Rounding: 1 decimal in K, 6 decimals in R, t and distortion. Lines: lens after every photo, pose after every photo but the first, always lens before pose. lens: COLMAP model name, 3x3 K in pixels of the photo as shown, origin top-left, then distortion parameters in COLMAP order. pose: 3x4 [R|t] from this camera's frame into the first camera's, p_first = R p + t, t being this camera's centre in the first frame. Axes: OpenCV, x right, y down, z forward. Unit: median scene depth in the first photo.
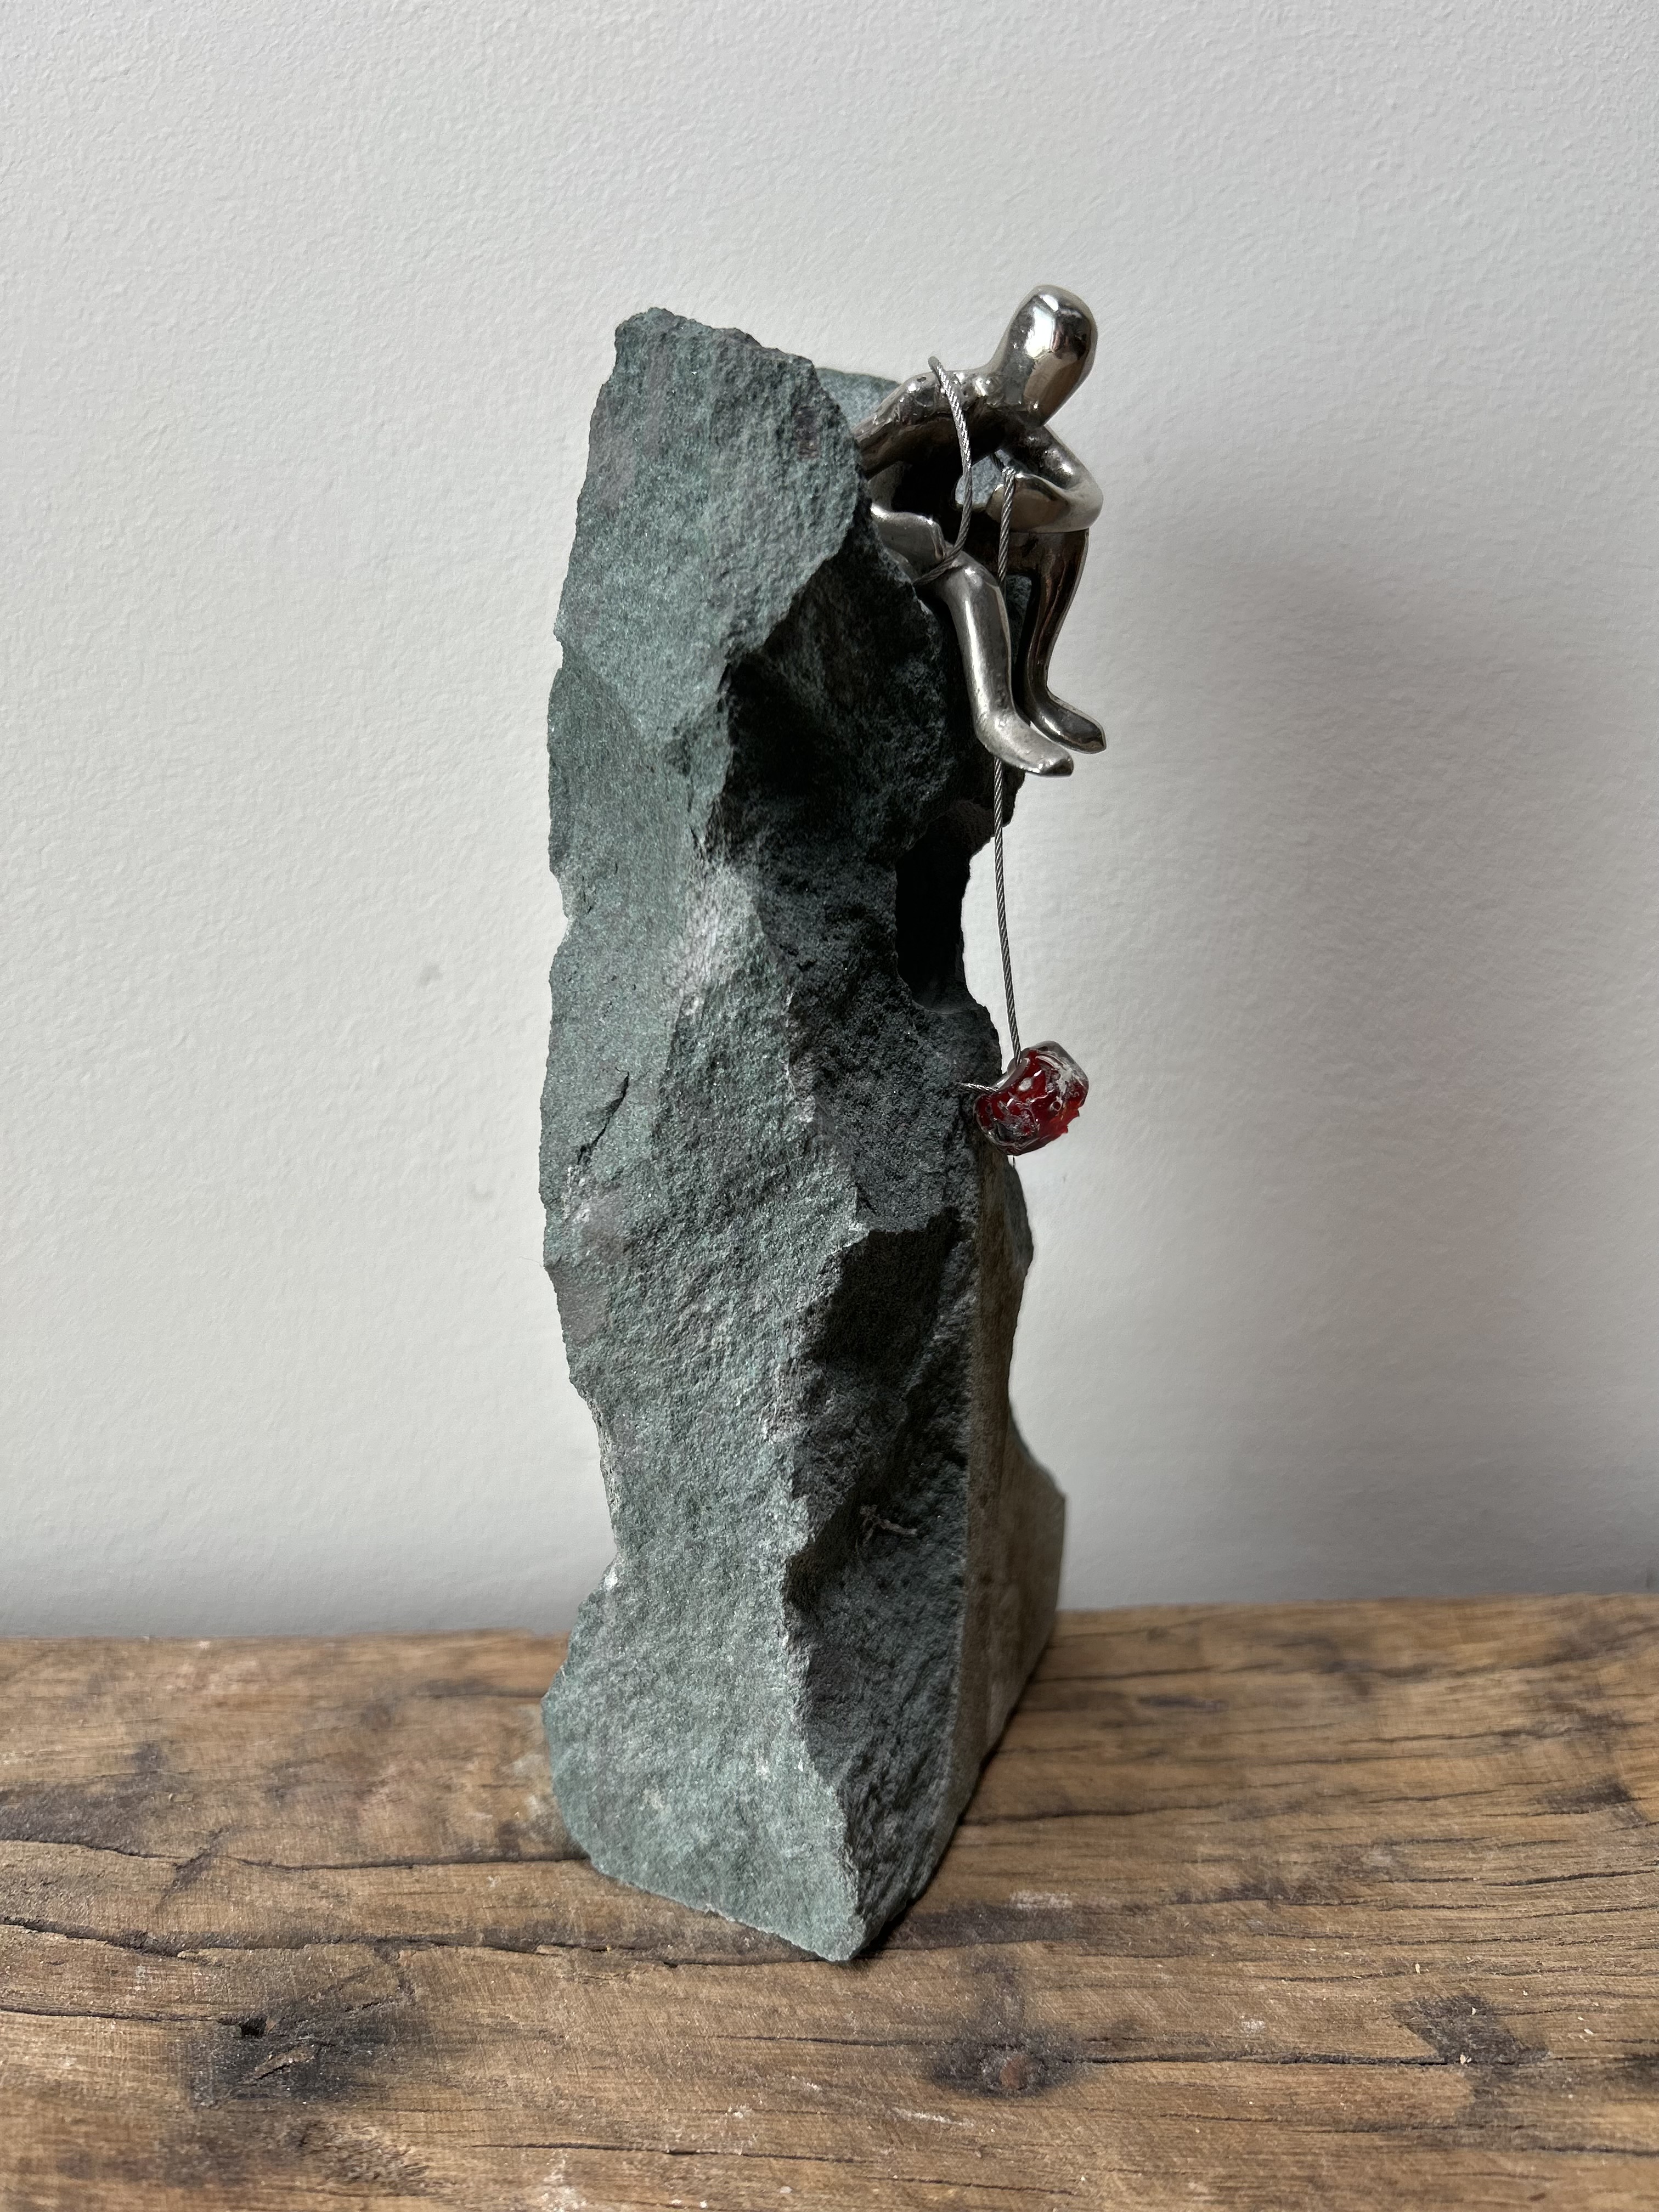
lens RADIAL K [[1718.5, 0, 823.7], [0, 1718.5, 1120.4], [0, 0, 1]] dist [0.008517, -0.045211]
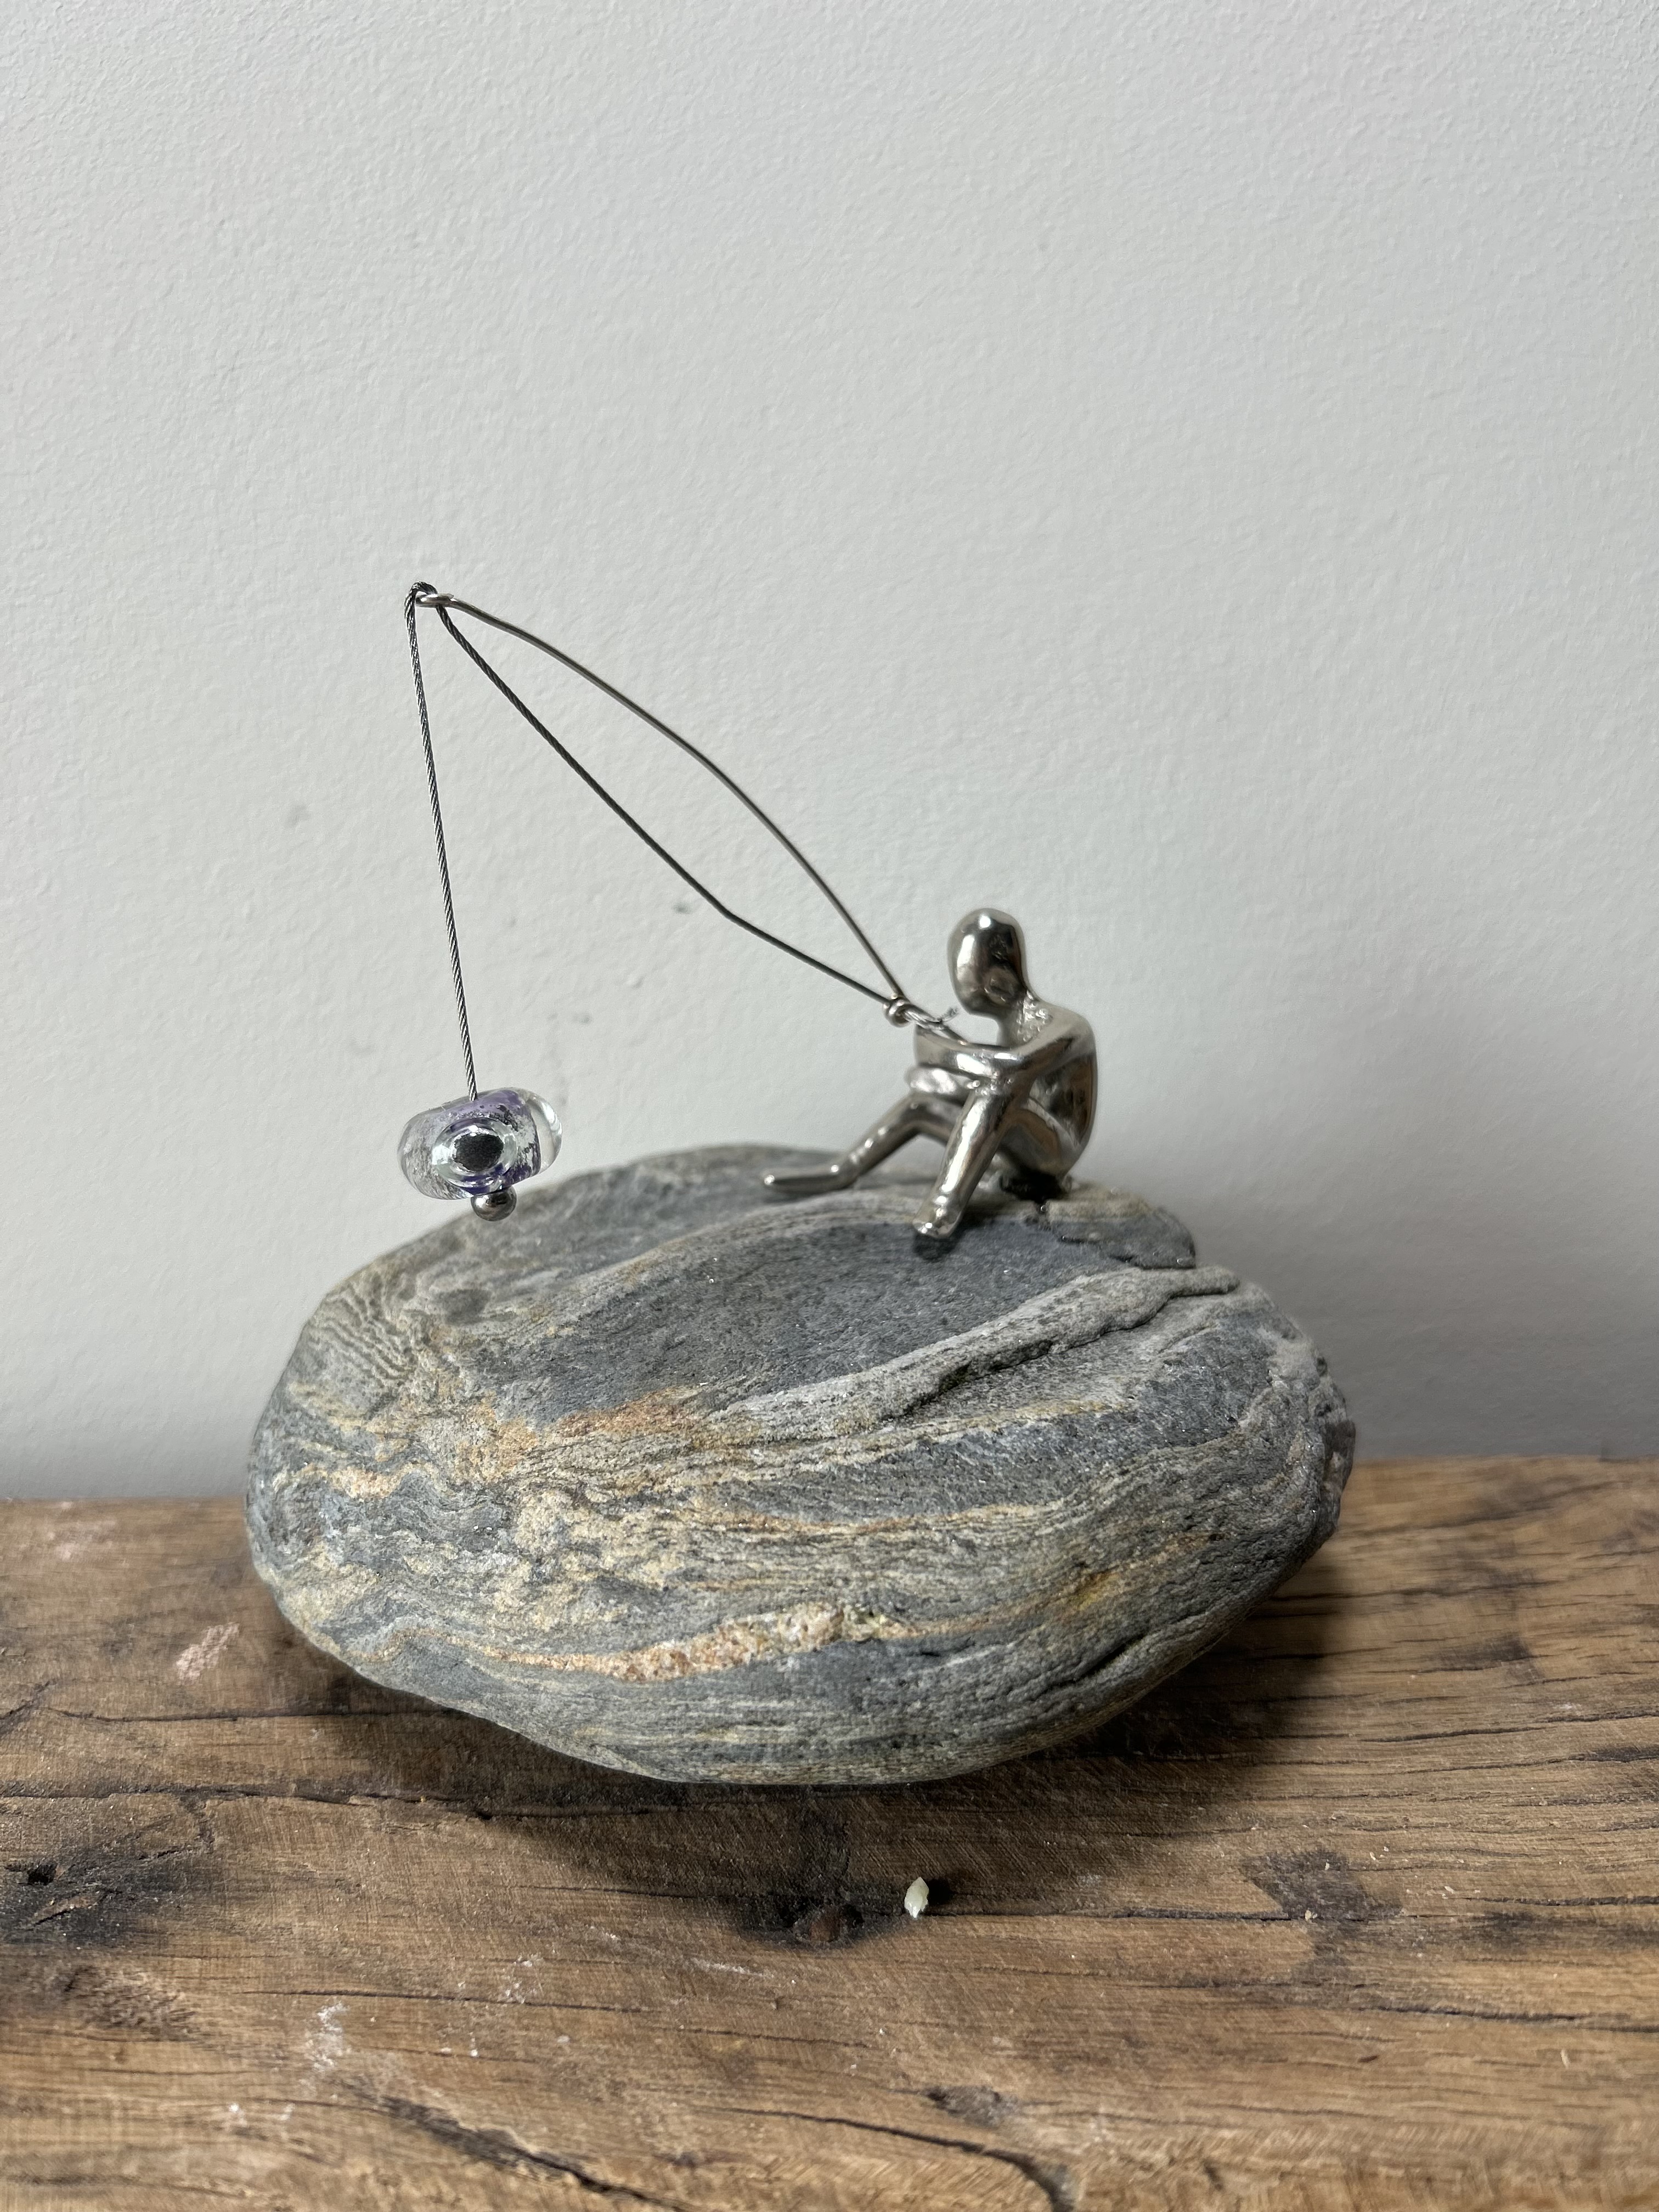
lens RADIAL K [[1718.5, 0, 833.0], [0, 1718.5, 1119.1], [0, 0, 1]] dist [0.008517, -0.045211]
pose [[0.999554, -0.006880, -0.029050, 0.116744], [0.007904, 0.999346, 0.035287, 0.064913], [0.028788, -0.035501, 0.998955, 0.060052]]
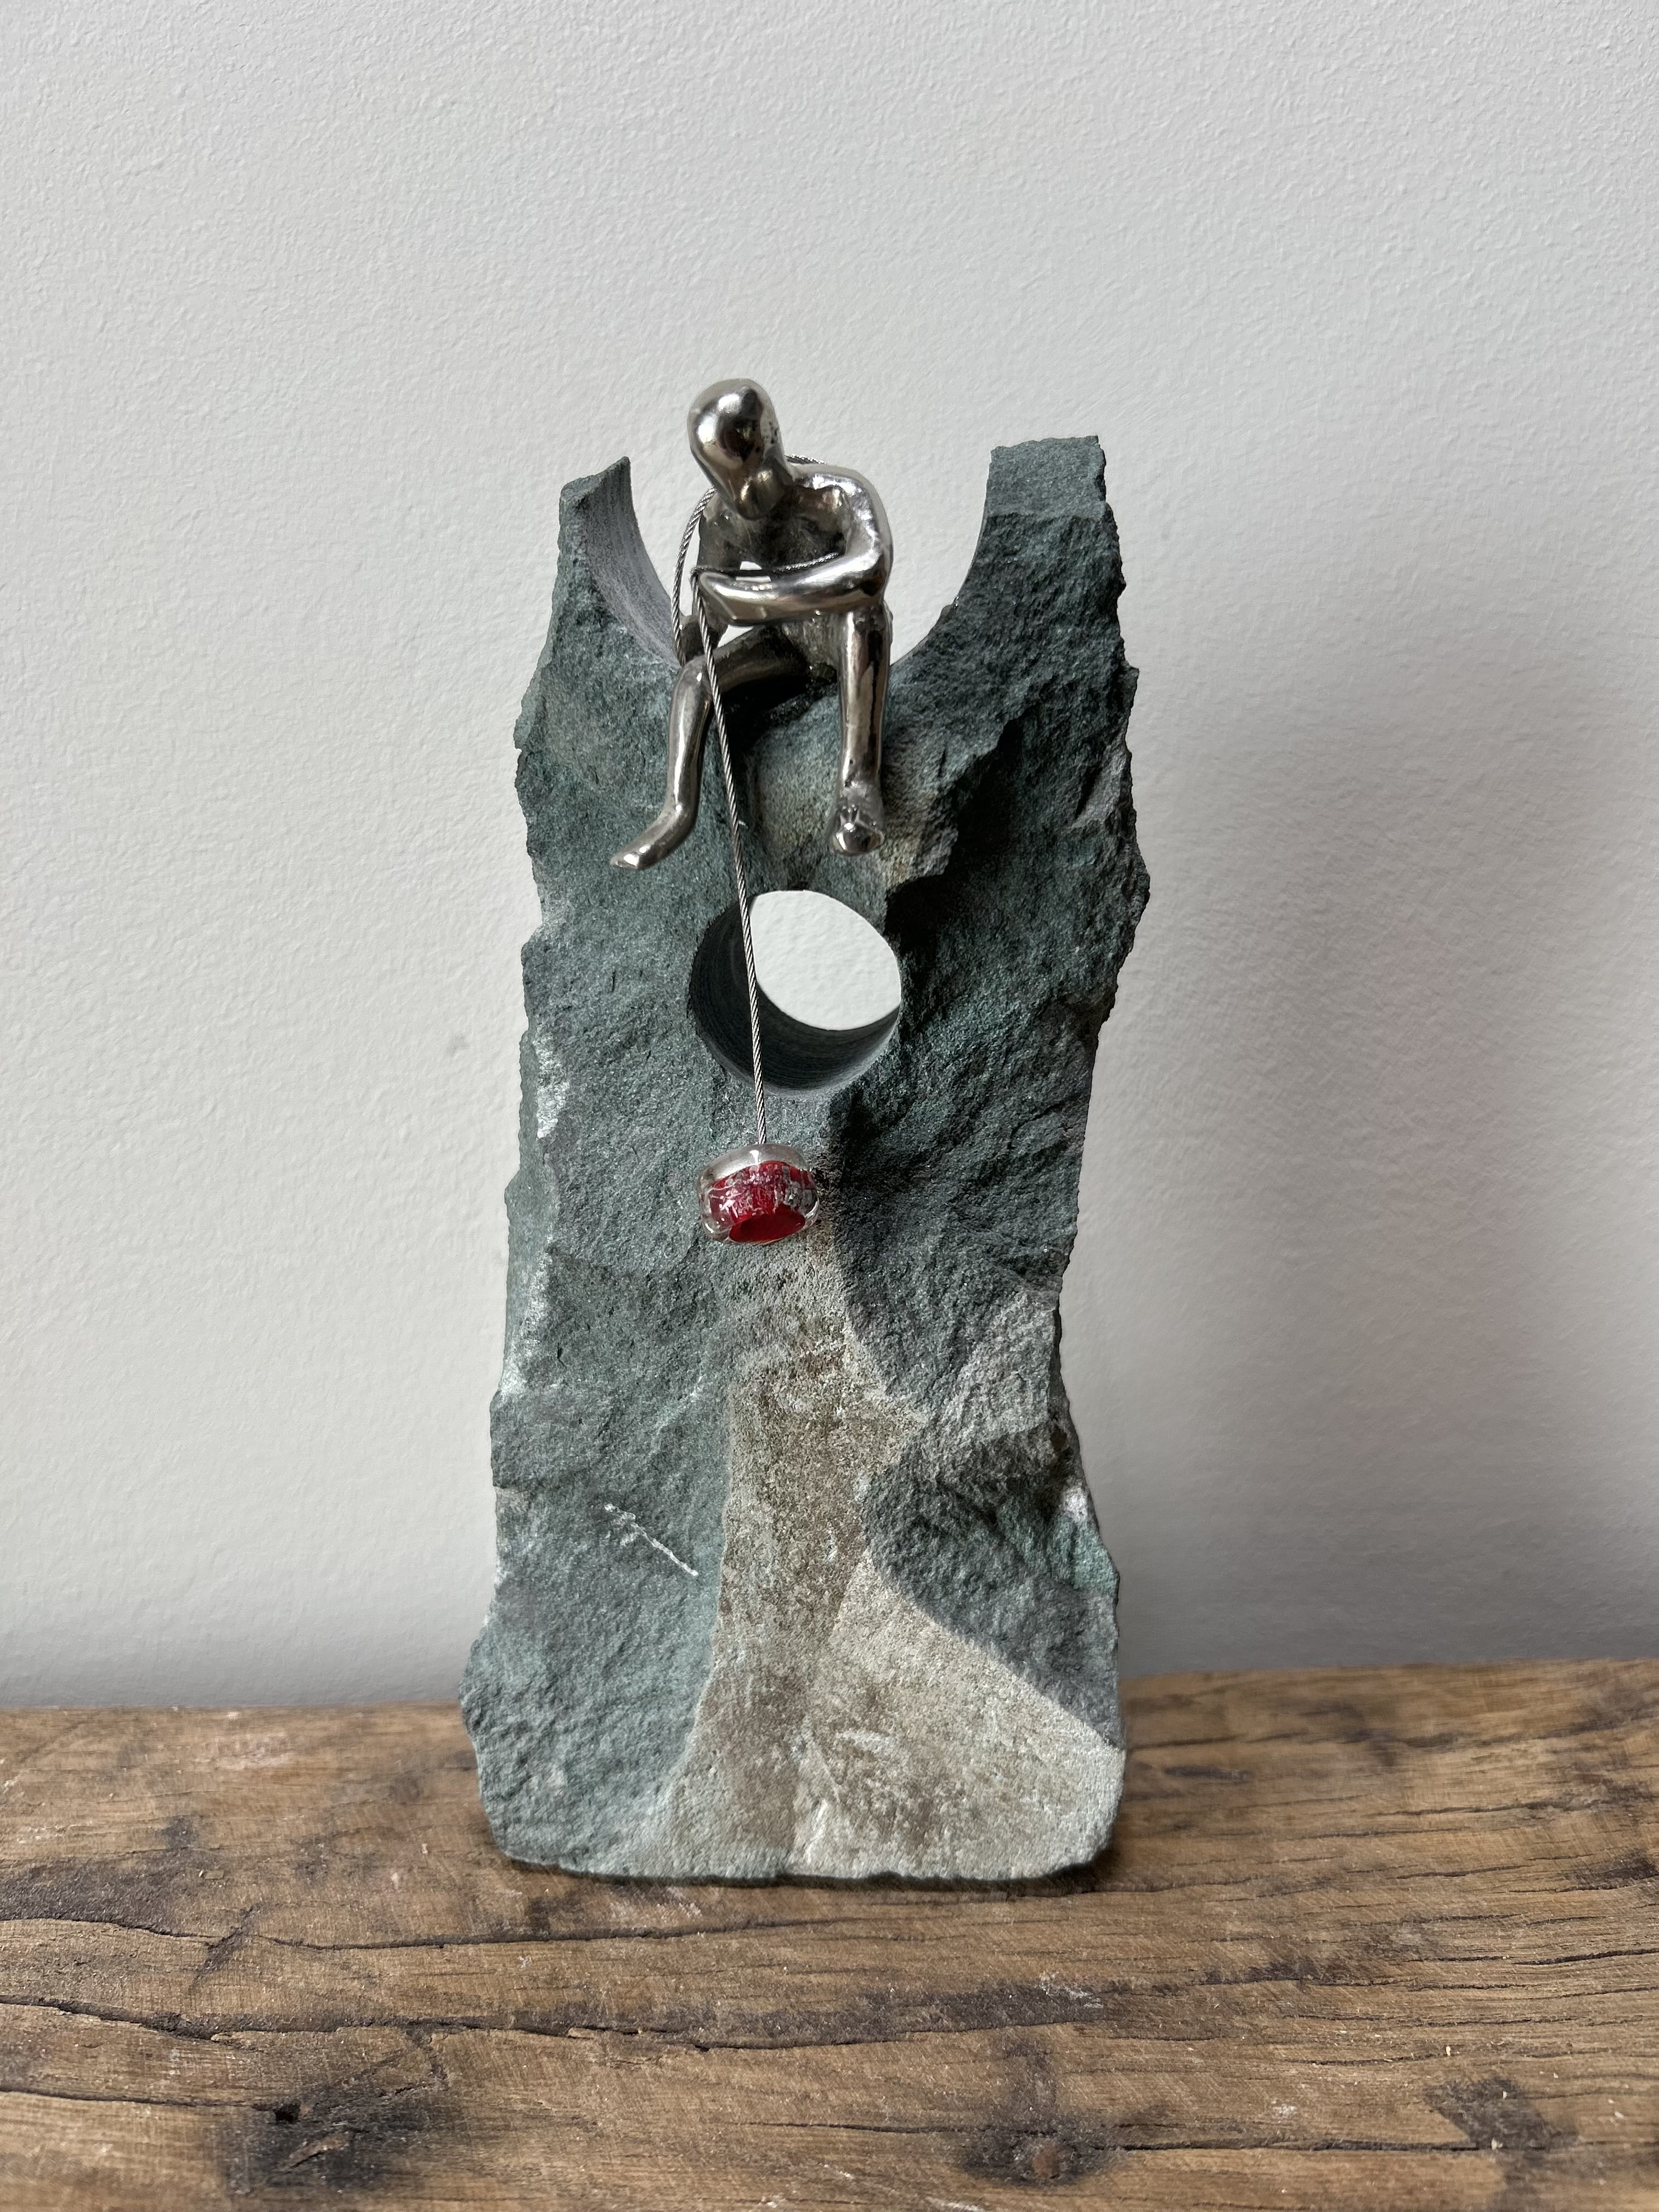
lens RADIAL K [[1718.5, 0, 826.9], [0, 1718.5, 1110.3], [0, 0, 1]] dist [0.008517, -0.045211]
pose [[0.999982, -0.003749, -0.004748, -0.008336], [0.003651, 0.999782, -0.020550, -0.030487], [0.004824, 0.020532, 0.999778, -0.010754]]
